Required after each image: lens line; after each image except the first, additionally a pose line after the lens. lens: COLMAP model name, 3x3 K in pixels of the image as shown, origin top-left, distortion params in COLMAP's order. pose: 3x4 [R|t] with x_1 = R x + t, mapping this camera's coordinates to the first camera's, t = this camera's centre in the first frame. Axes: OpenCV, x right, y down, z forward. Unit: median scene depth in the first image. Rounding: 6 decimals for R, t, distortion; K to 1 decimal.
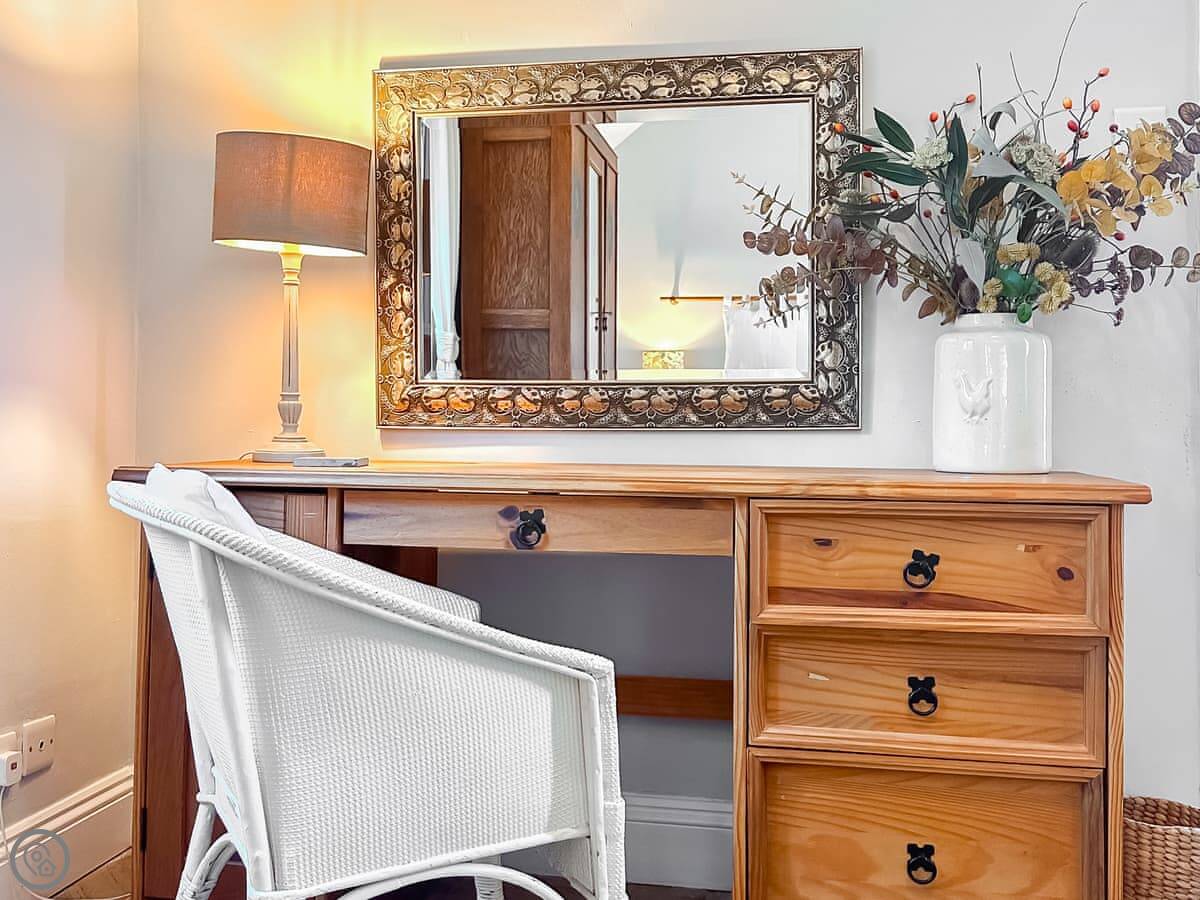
lens RADIAL K [[923.2, 0, 599.4], [0, 923.2, 450.6], [0, 0, 1]] dist [0.027267, -0.006987]
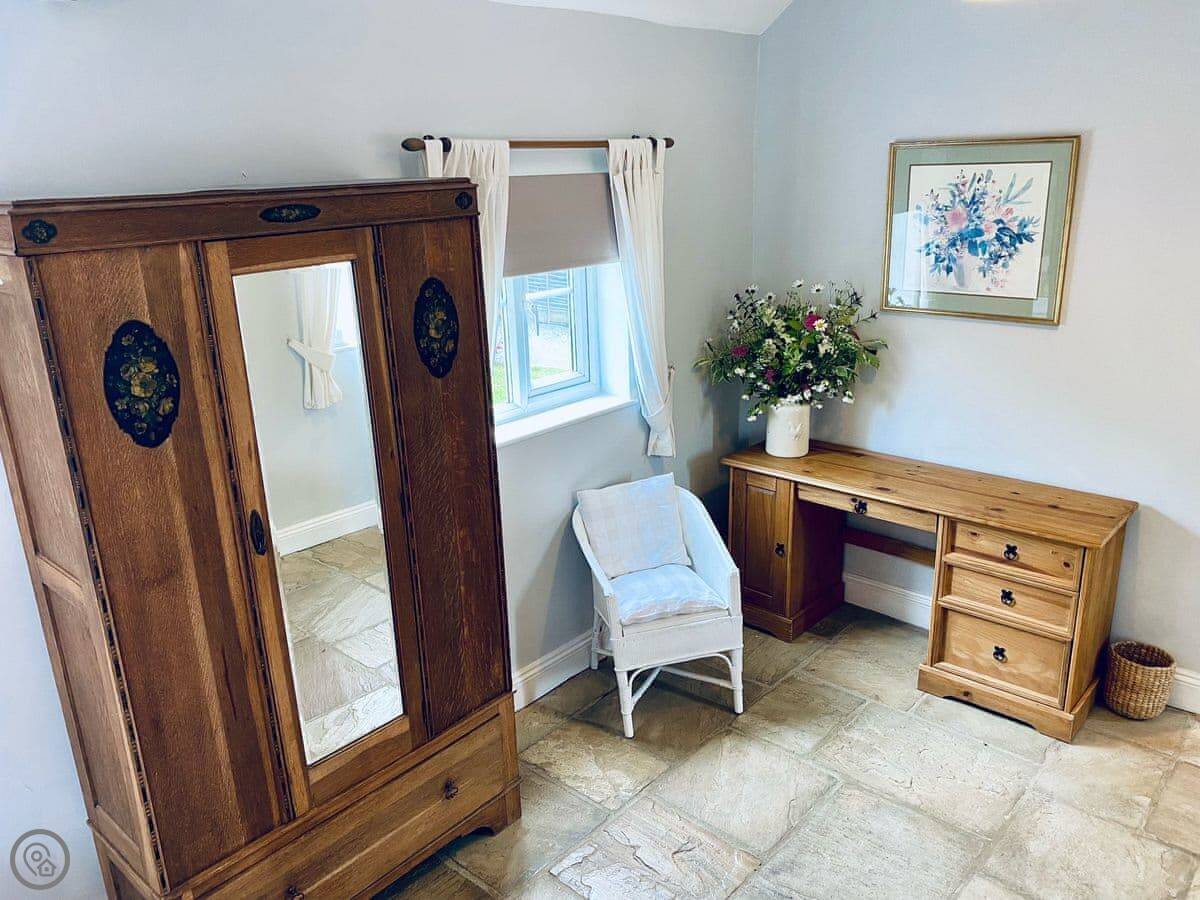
lens RADIAL K [[923.2, 0, 601.5], [0, 923.2, 449.7], [0, 0, 1]] dist [0.027267, -0.006987]
pose [[0.843946, 0.128467, -0.520818, 0.688632], [0.036130, 0.955082, 0.294130, -0.926268], [0.535209, -0.267047, 0.801397, -1.565459]]
